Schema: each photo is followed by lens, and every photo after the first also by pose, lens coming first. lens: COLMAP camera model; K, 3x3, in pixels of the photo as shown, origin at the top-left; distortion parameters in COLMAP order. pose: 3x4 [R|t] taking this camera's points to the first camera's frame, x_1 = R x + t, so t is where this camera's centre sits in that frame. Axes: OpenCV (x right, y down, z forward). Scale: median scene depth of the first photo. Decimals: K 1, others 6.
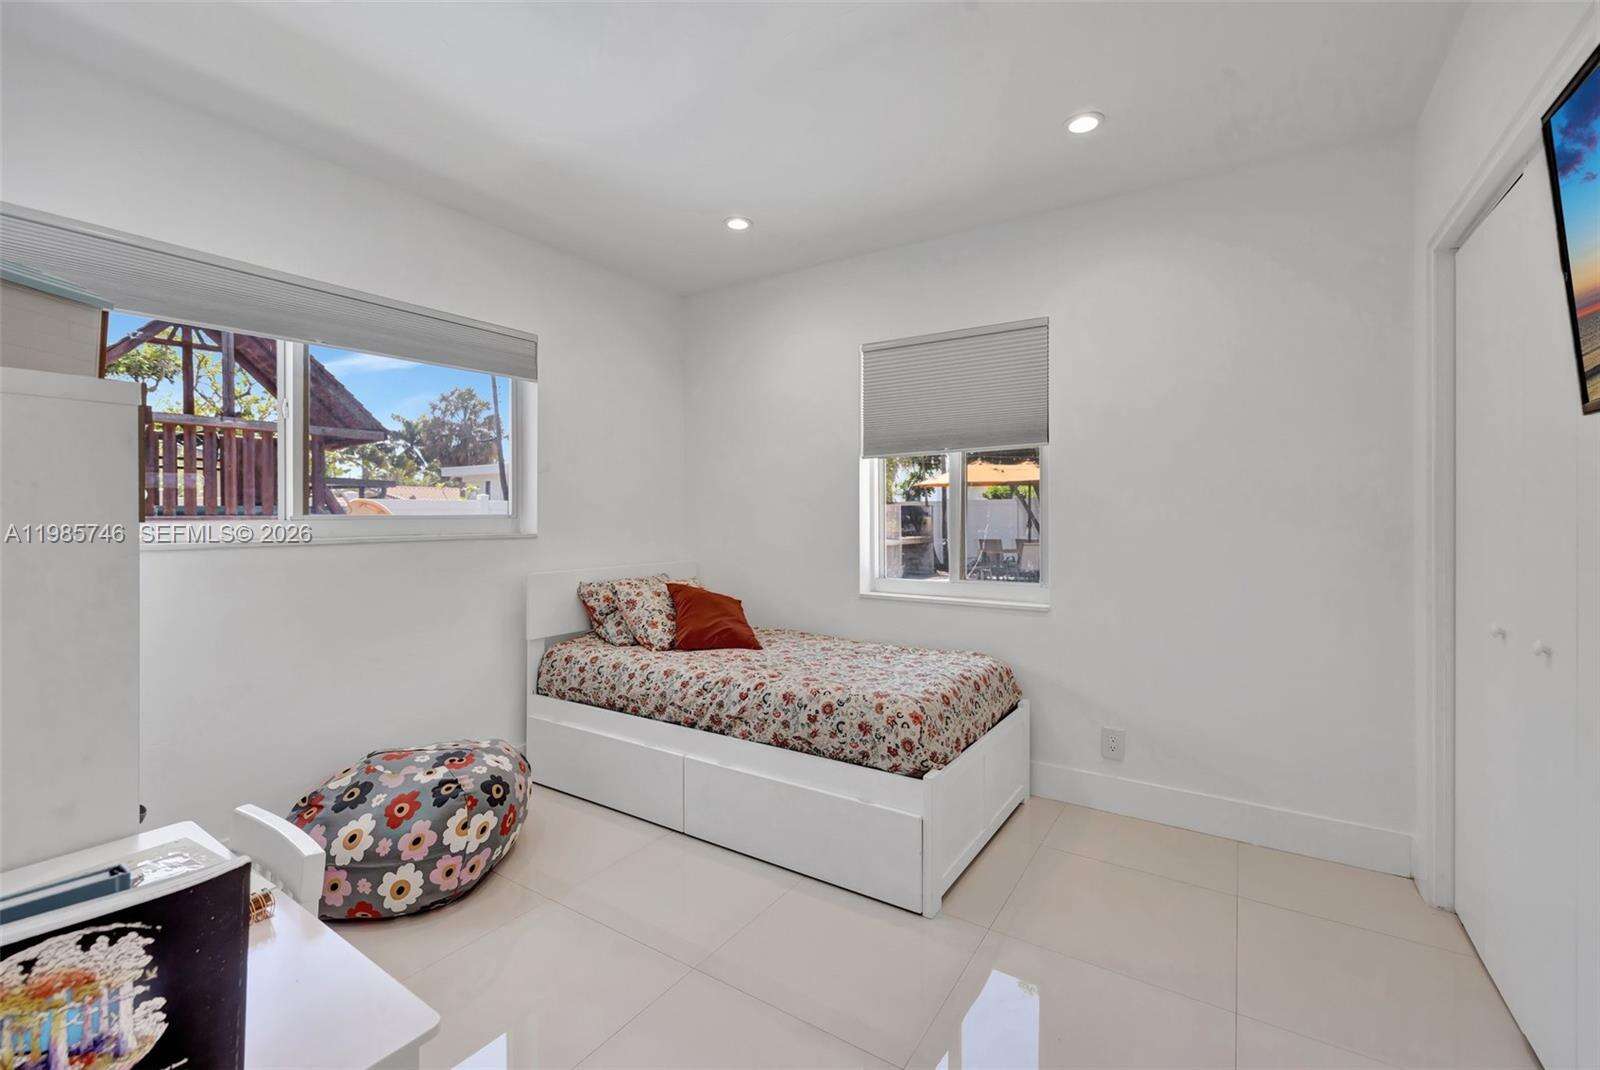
lens RADIAL K [[671.1, 0, 805.2], [0, 671.1, 528.1], [0, 0, 1]] dist [-0.003680, -0.000168]
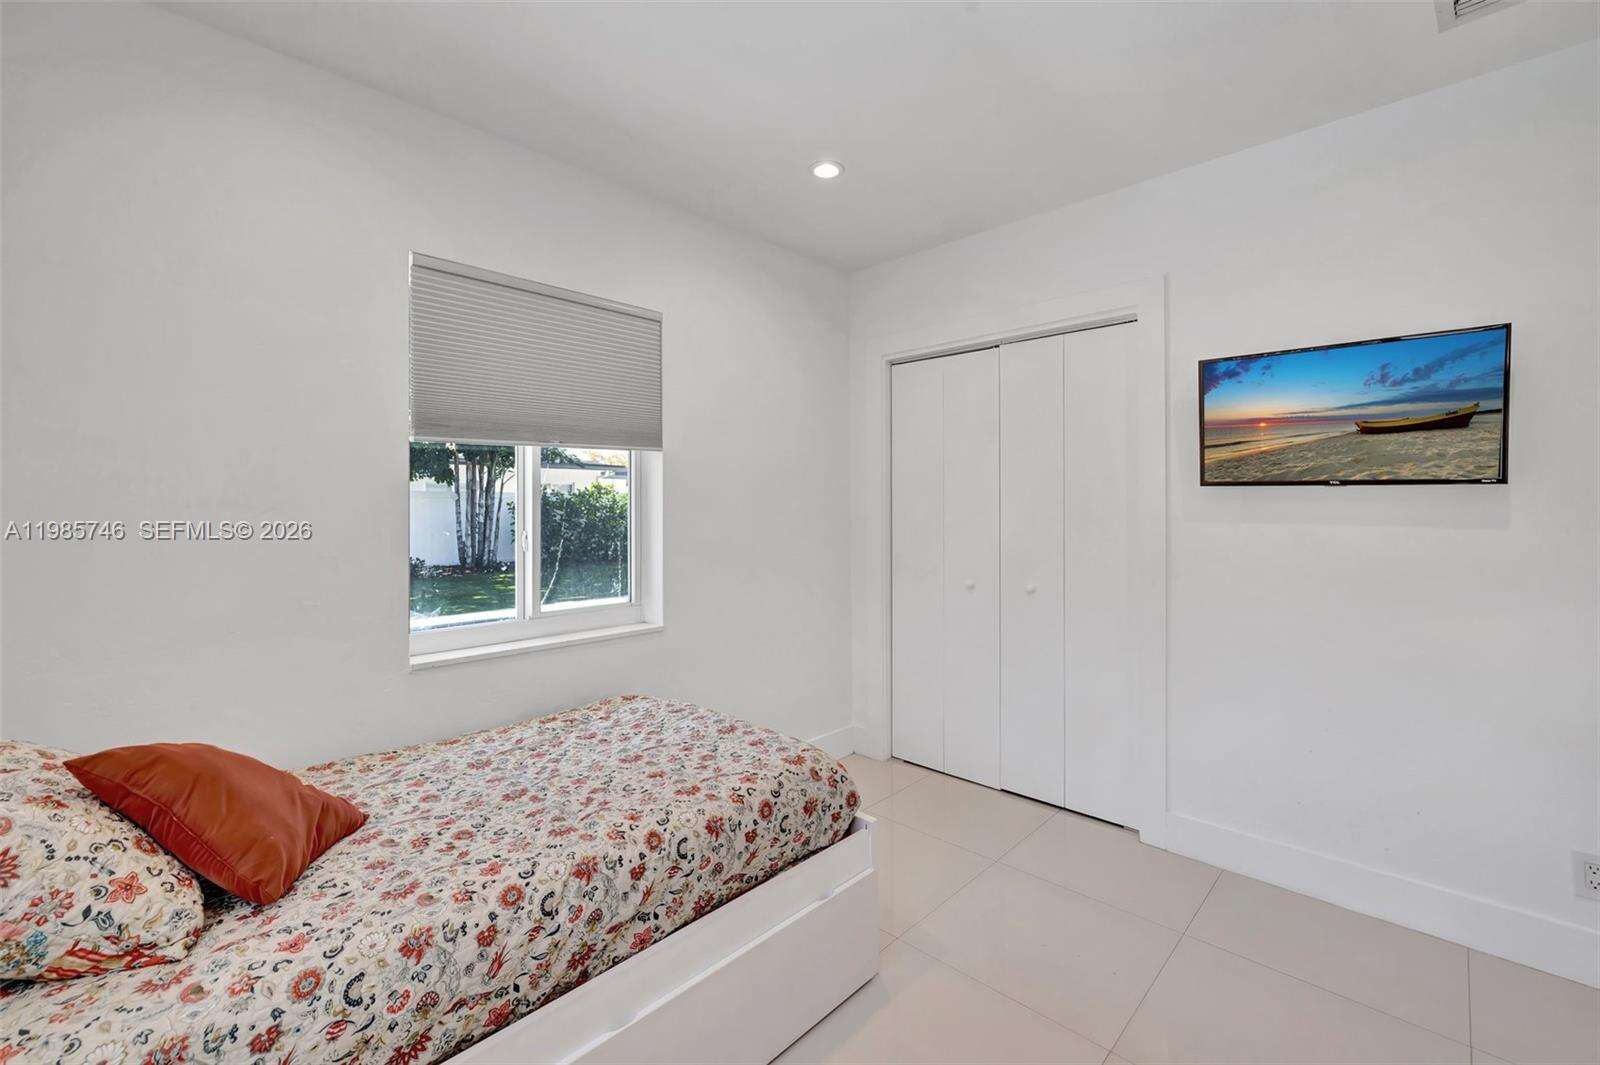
lens RADIAL K [[671.1, 0, 803.4], [0, 671.1, 515.5], [0, 0, 1]] dist [-0.003680, -0.000168]
pose [[0.194280, -0.008342, 0.980911, -0.634860], [0.026169, 0.999652, 0.003318, -0.042837], [-0.980597, 0.025025, 0.194431, 0.792495]]
